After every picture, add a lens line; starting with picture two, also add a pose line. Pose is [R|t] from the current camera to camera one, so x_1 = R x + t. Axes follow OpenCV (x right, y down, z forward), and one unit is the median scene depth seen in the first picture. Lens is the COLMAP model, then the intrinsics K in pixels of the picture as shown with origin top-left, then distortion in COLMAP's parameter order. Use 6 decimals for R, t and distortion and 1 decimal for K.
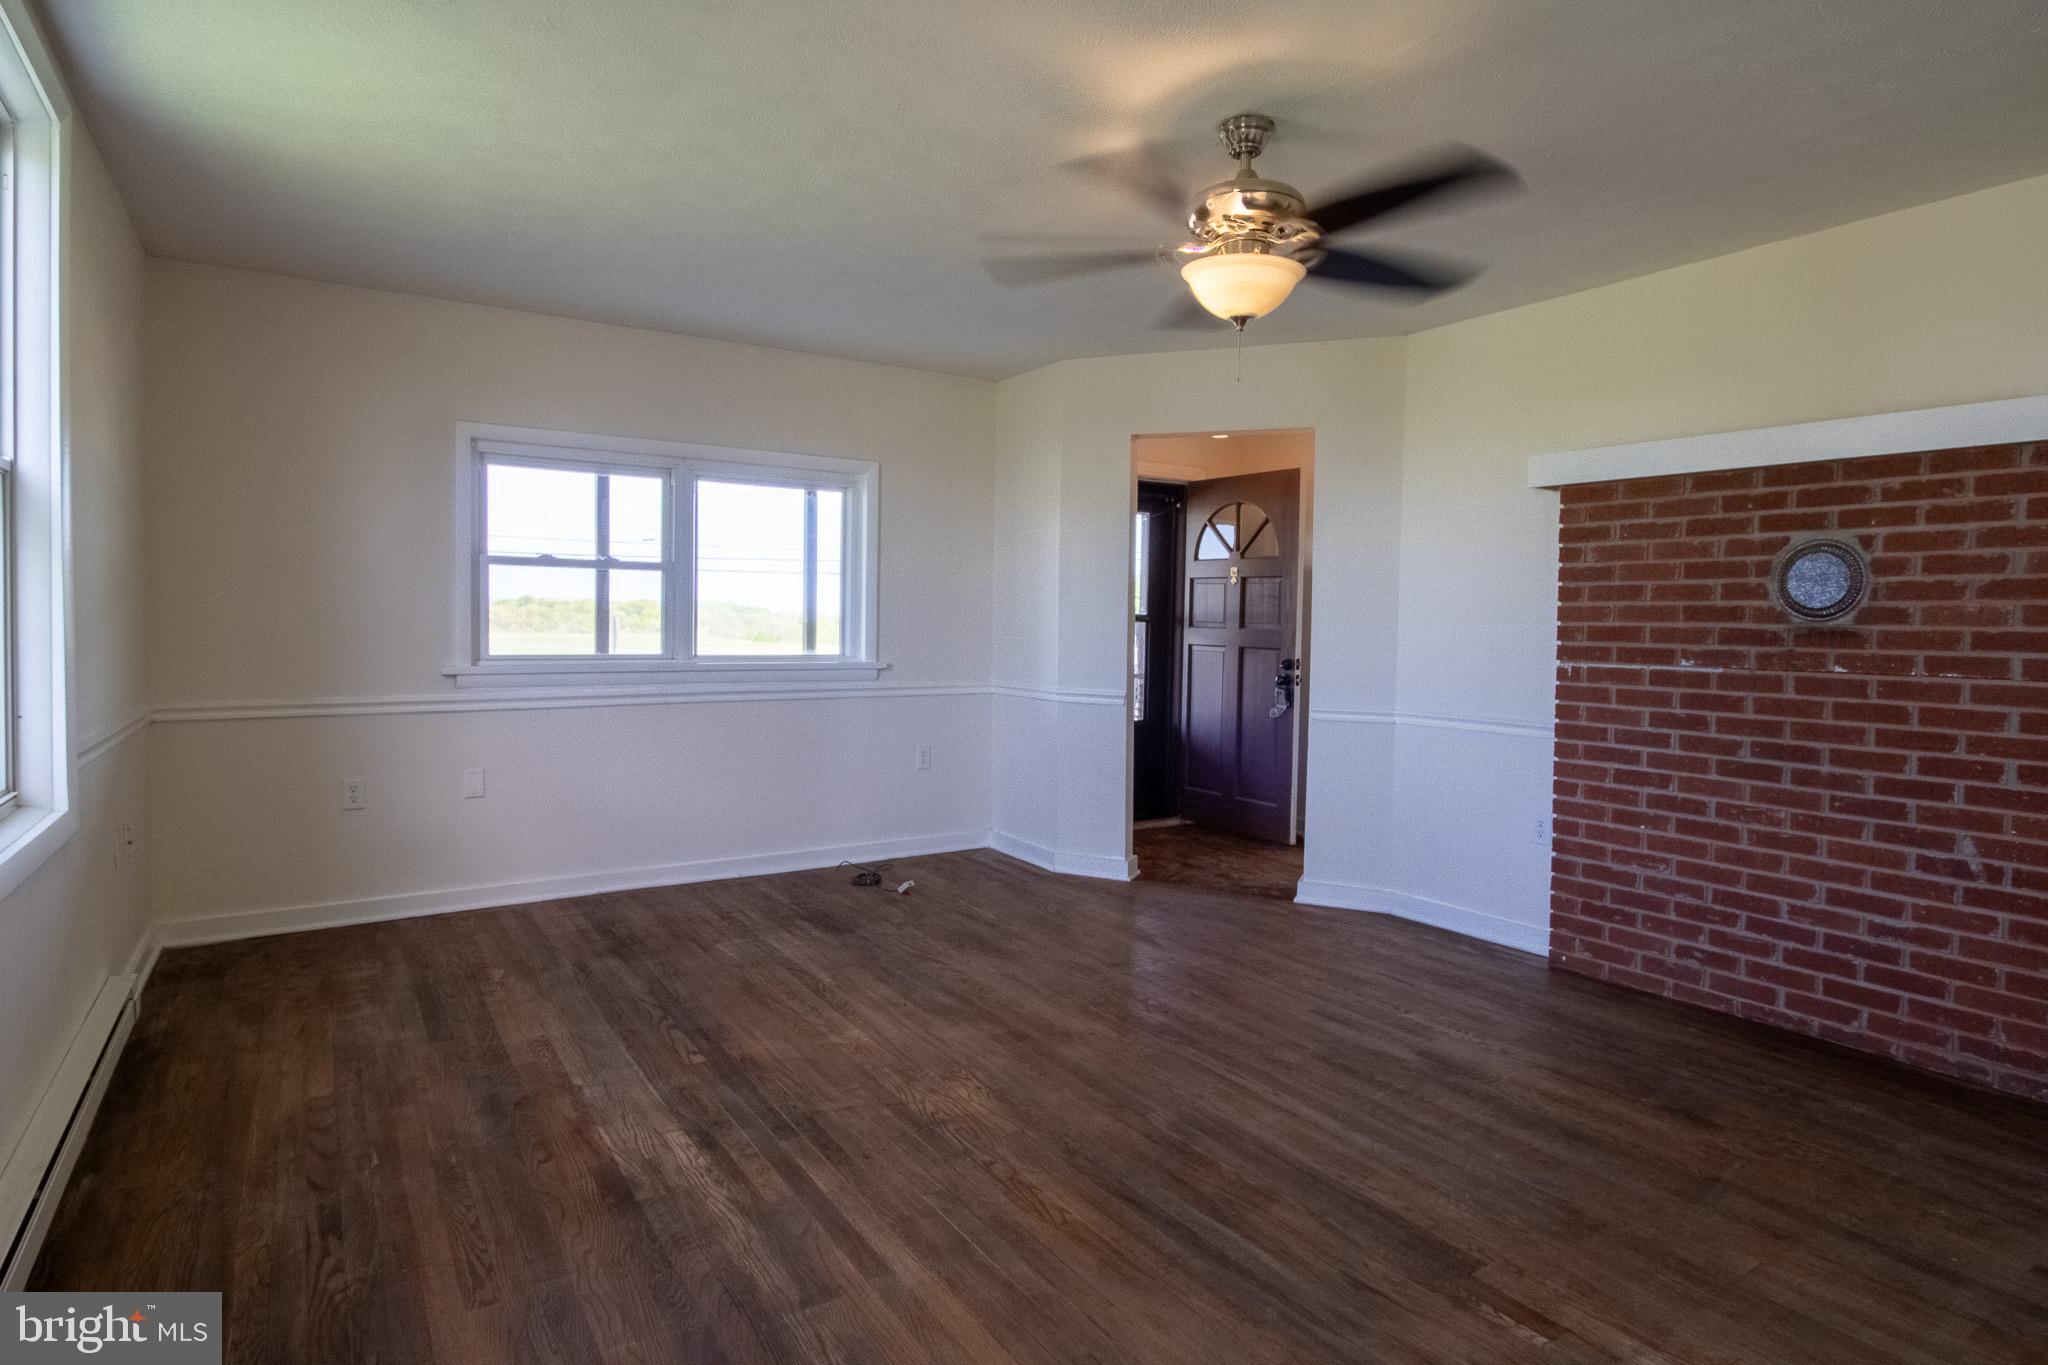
lens RADIAL K [[1108.9, 0, 1018.6], [0, 1108.9, 657.3], [0, 0, 1]] dist [0.002327, -0.010056]
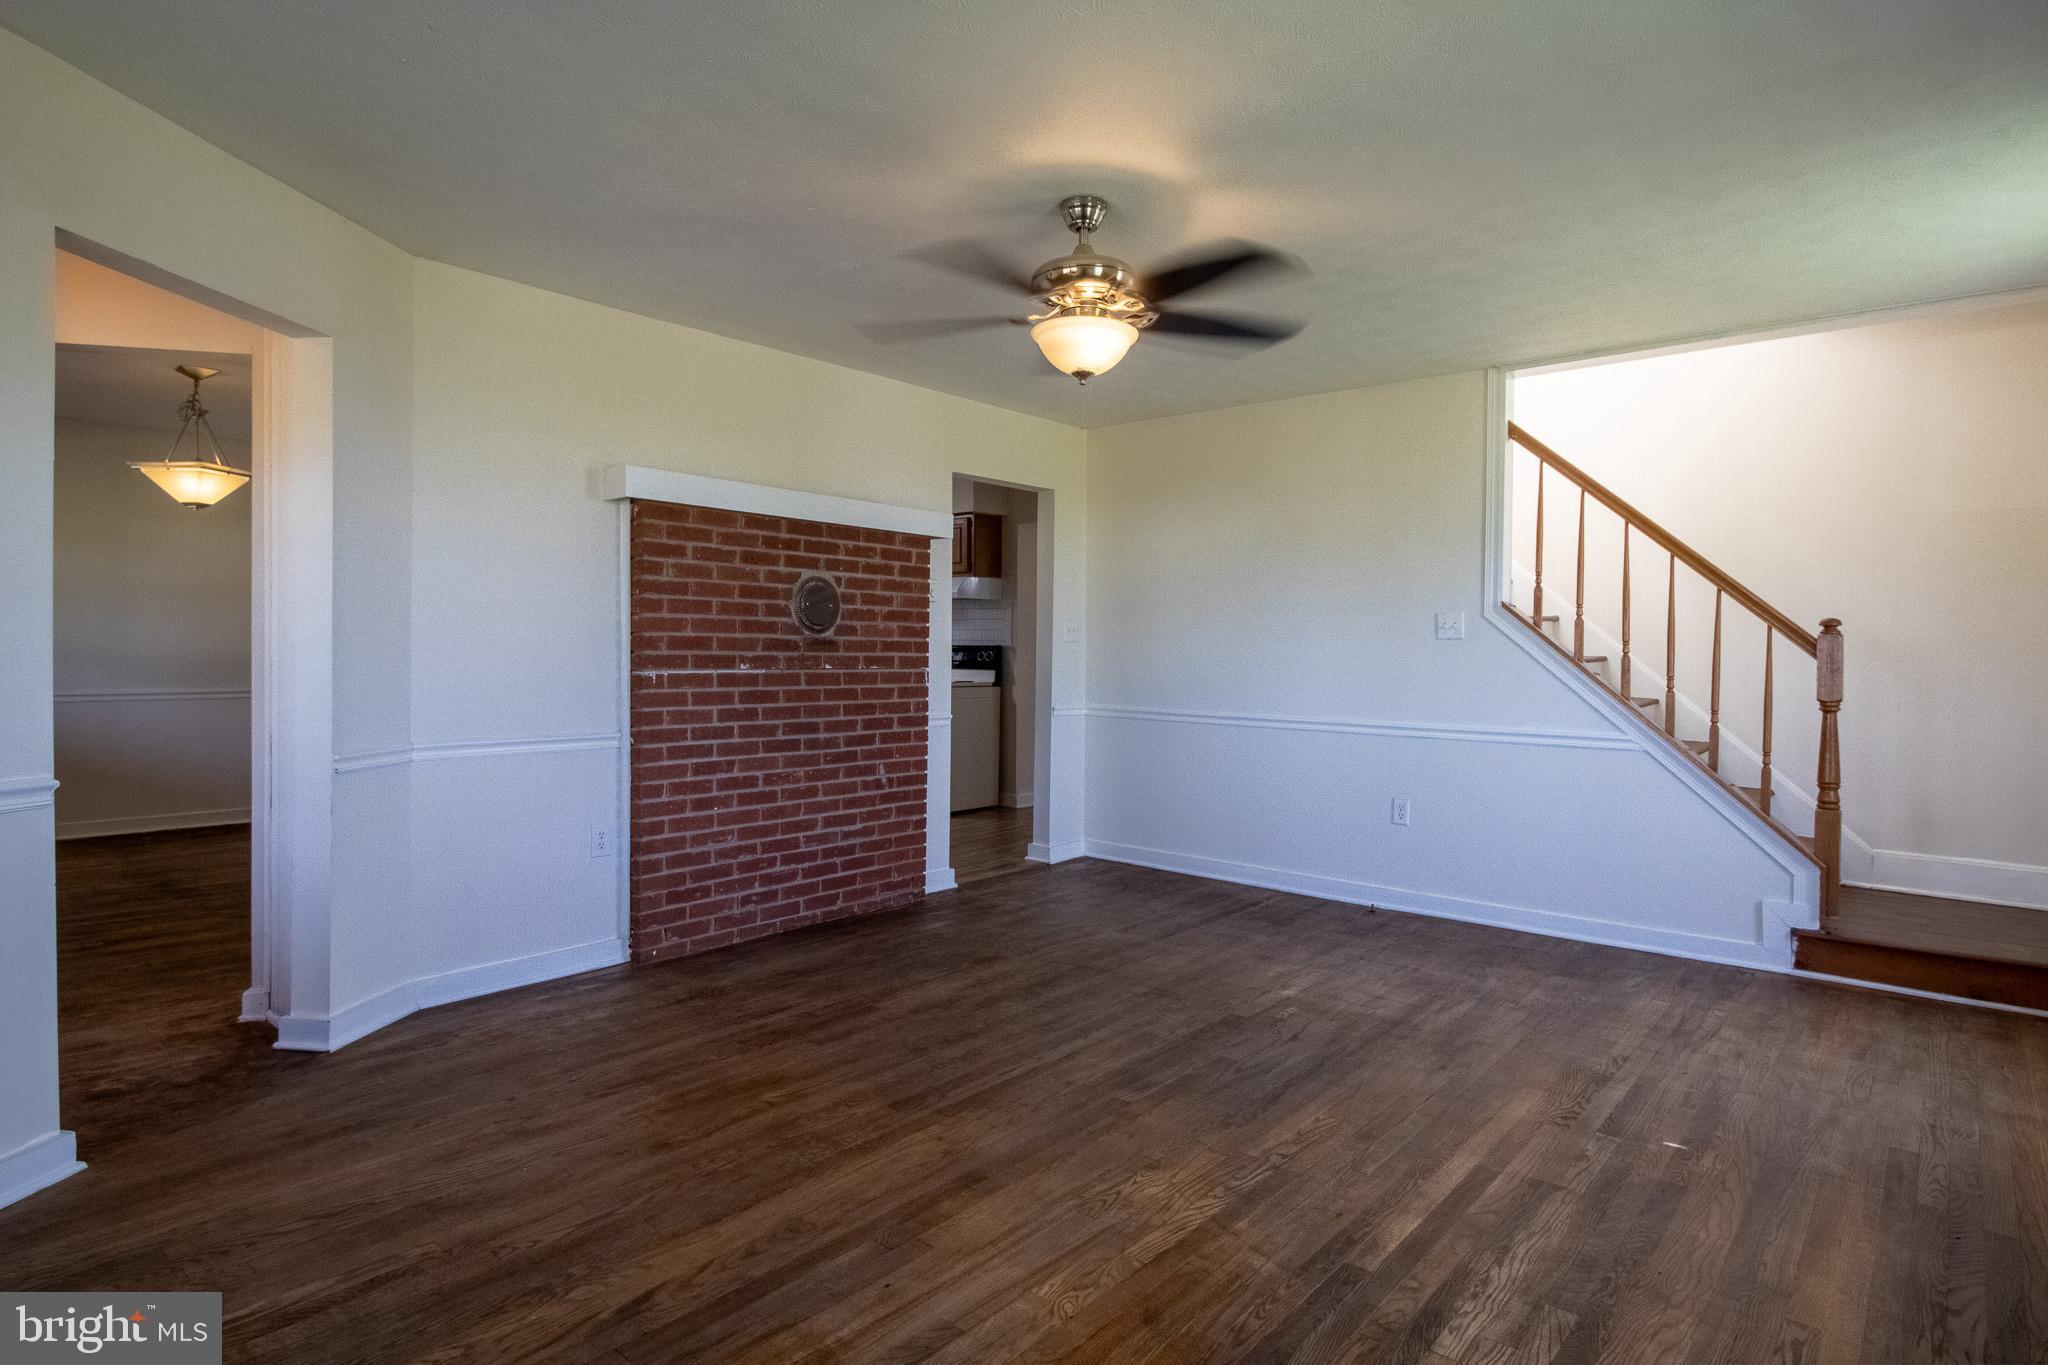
lens RADIAL K [[1108.9, 0, 1018.6], [0, 1108.9, 657.3], [0, 0, 1]] dist [0.002327, -0.010056]
pose [[-0.289405, -0.027801, 0.956803, -0.712207], [0.011529, 0.999404, 0.032526, -0.044711], [-0.957137, 0.020444, -0.288912, 1.142993]]
